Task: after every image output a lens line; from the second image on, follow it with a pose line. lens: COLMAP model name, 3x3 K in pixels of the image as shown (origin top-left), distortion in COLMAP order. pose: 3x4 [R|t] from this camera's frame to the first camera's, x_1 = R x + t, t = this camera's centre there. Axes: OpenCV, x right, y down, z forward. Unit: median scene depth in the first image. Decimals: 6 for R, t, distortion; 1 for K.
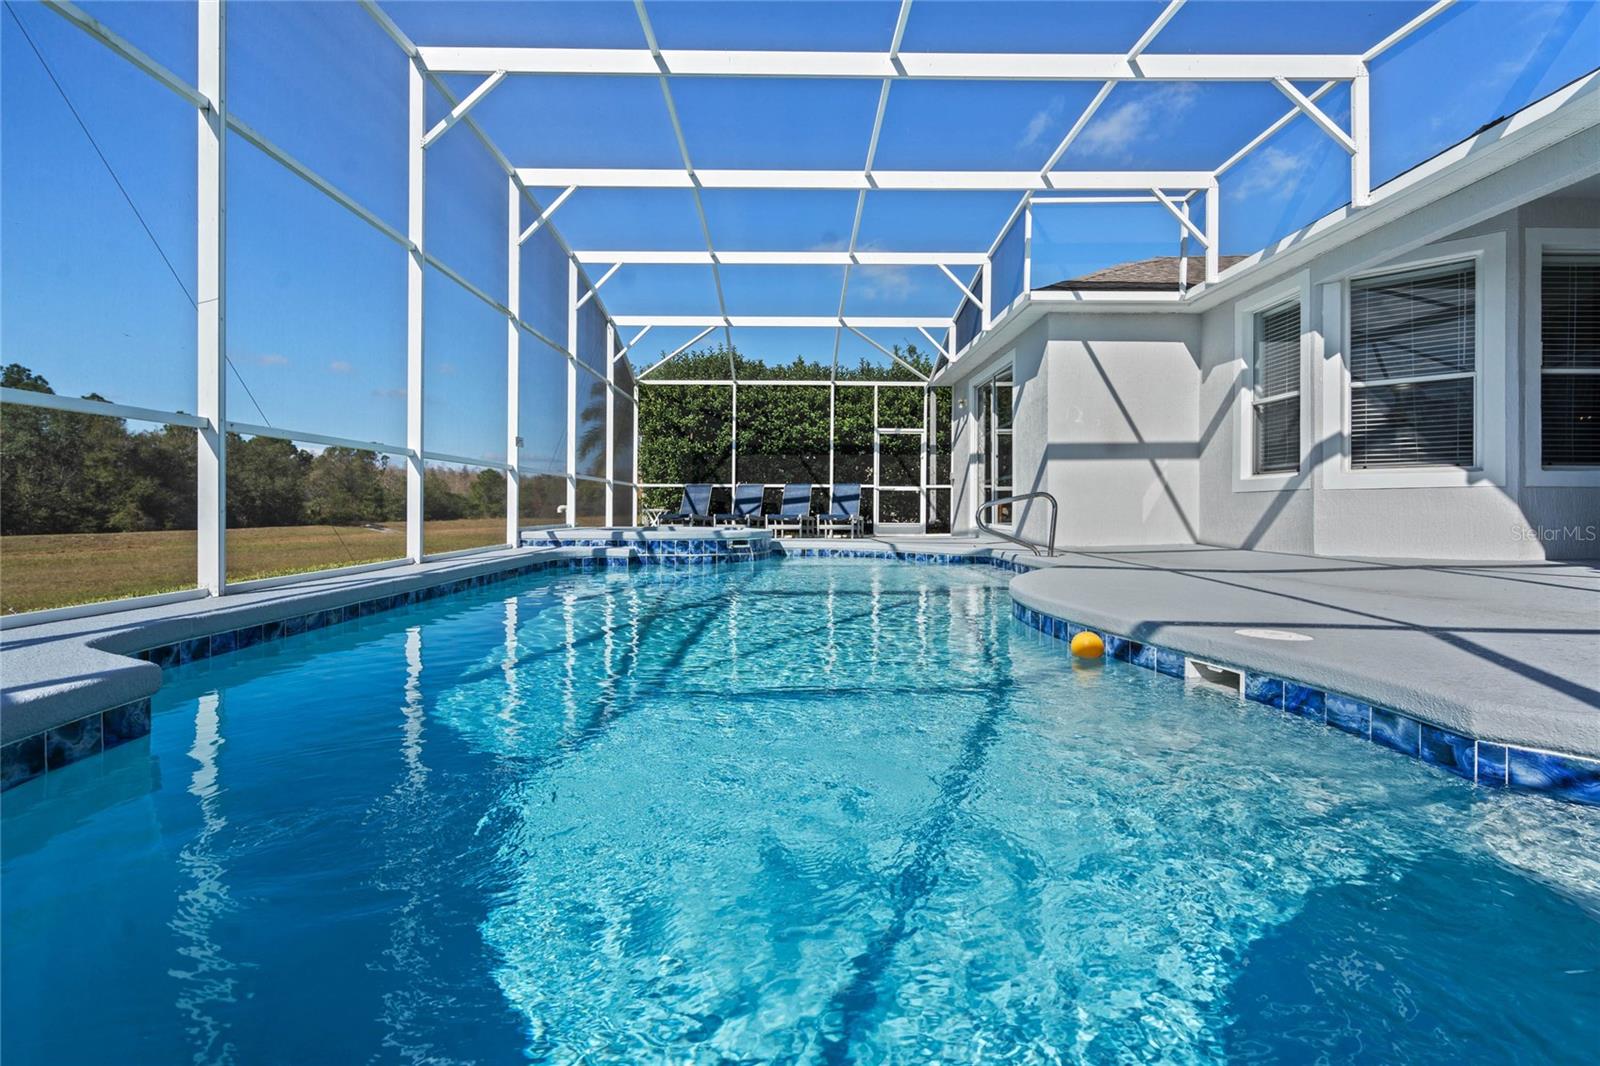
lens RADIAL K [[730.0, 0, 802.7], [0, 730.0, 512.3], [0, 0, 1]] dist [-0.006059, 0.001240]
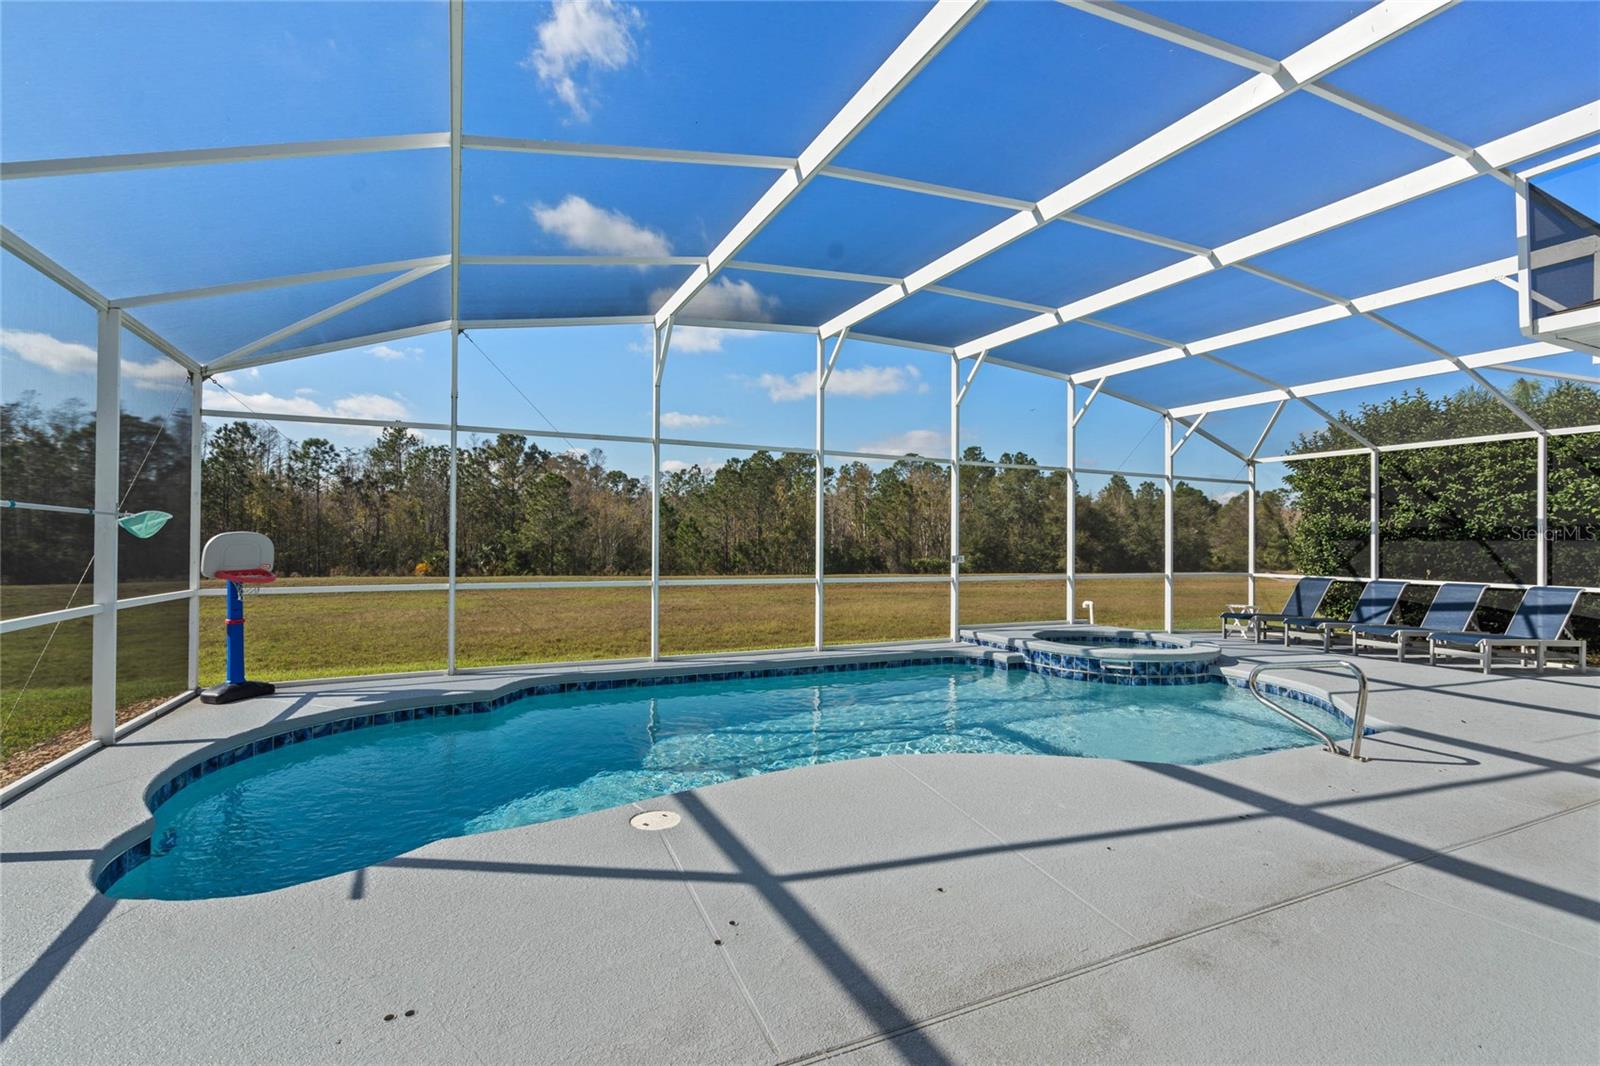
lens RADIAL K [[730.0, 0, 809.3], [0, 730.0, 532.7], [0, 0, 1]] dist [-0.006059, 0.001240]
pose [[0.423722, -0.010664, -0.905730, 0.594002], [-0.017668, 0.999643, -0.020036, -0.101287], [0.905620, 0.024492, 0.423382, 0.202349]]
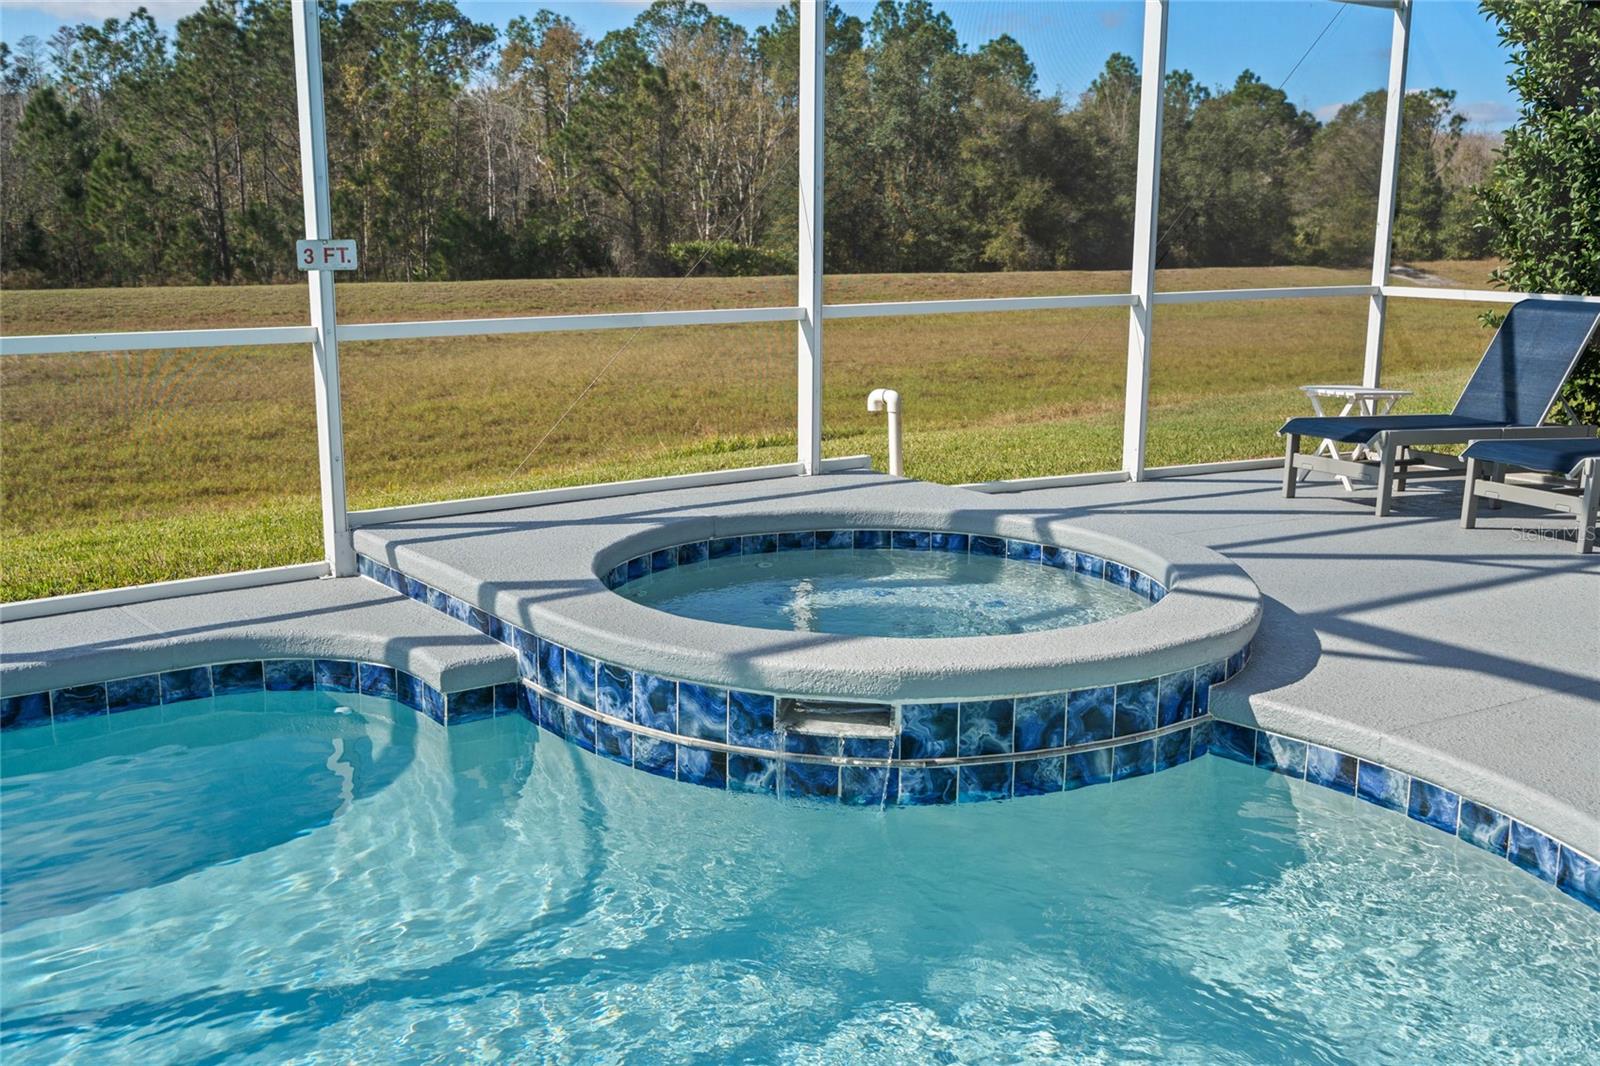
lens RADIAL K [[1565.0, 0, 798.9], [0, 1565.0, 547.1], [0, 0, 1]] dist [0.004789, 0.000000]
pose [[0.597507, 0.171708, -0.783263, 0.265444], [-0.014305, 0.978931, 0.203689, -0.103169], [0.801736, -0.110501, 0.587375, 0.677519]]
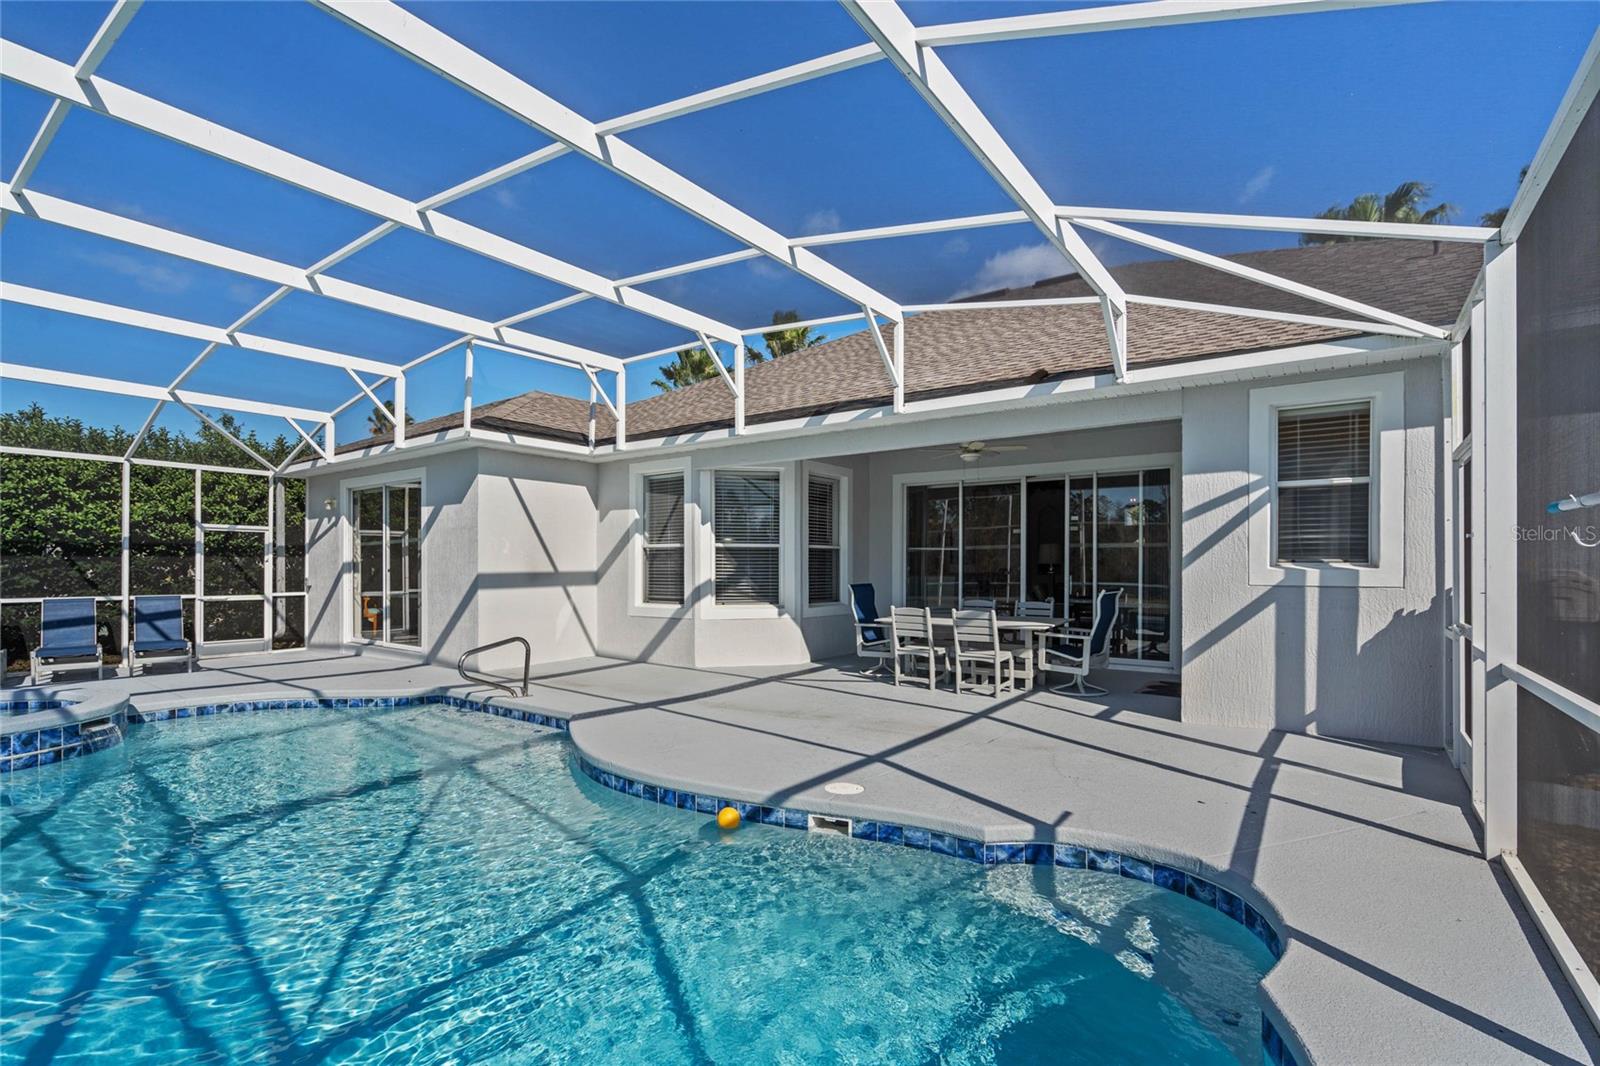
lens RADIAL K [[730.0, 0, 779.9], [0, 730.0, 567.2], [0, 0, 1]] dist [-0.006059, 0.001240]
pose [[0.613759, -0.001129, 0.789493, -0.228675], [0.007076, 0.999967, -0.004070, -0.099773], [-0.789462, 0.008084, 0.613746, 0.027050]]
